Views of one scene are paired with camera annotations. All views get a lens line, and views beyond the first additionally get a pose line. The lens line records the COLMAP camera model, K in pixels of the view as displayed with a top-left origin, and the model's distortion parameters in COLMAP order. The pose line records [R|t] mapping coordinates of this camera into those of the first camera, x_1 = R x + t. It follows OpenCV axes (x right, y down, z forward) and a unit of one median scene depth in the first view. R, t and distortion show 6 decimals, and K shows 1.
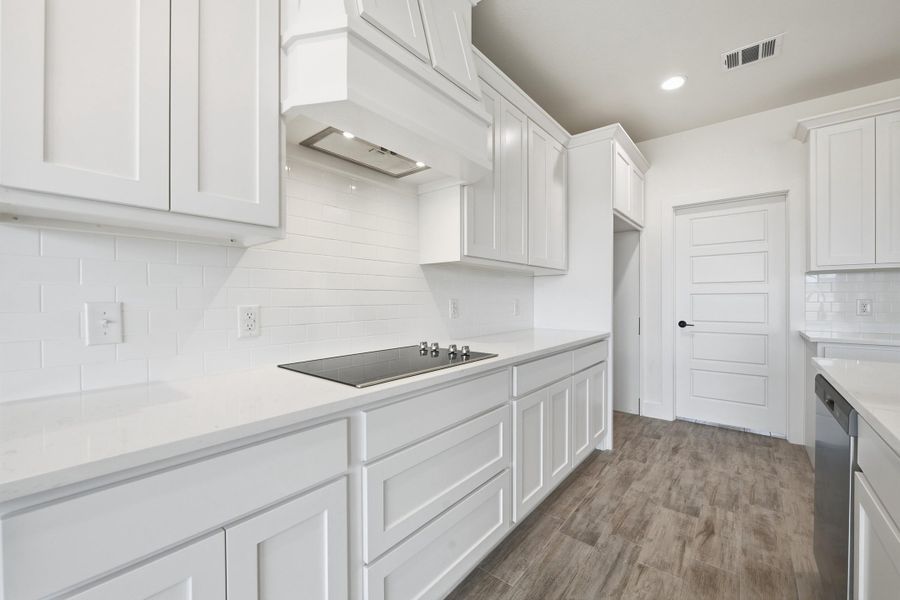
lens RADIAL K [[359.5, 0, 451.0], [0, 359.5, 300.6], [0, 0, 1]] dist [-0.007547, -0.000325]
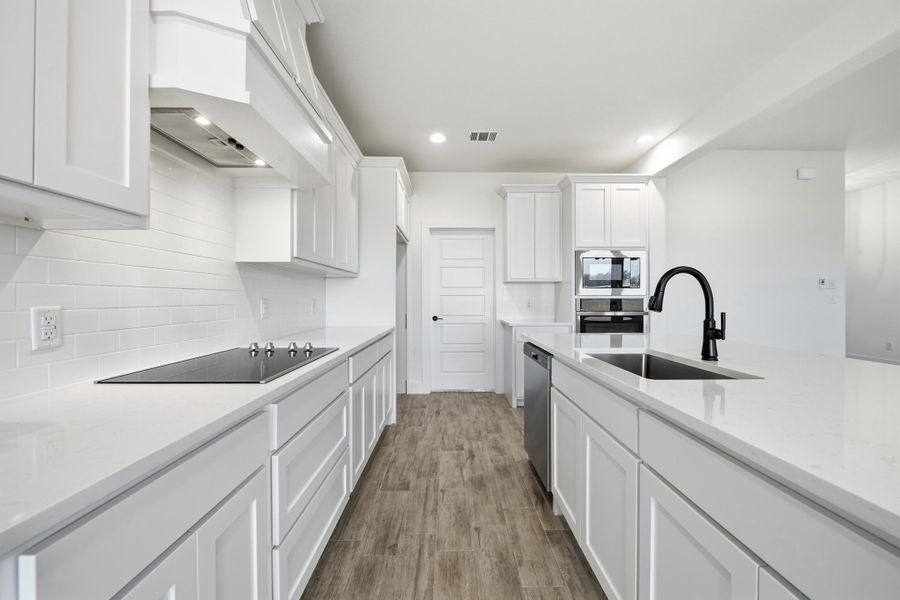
lens RADIAL K [[359.5, 0, 452.7], [0, 359.5, 298.8], [0, 0, 1]] dist [-0.007547, -0.000325]
pose [[0.765019, 0.001628, 0.644005, -0.257591], [0.002025, 0.999986, -0.004933, 0.001247], [-0.644004, 0.005078, 0.765005, -0.079185]]
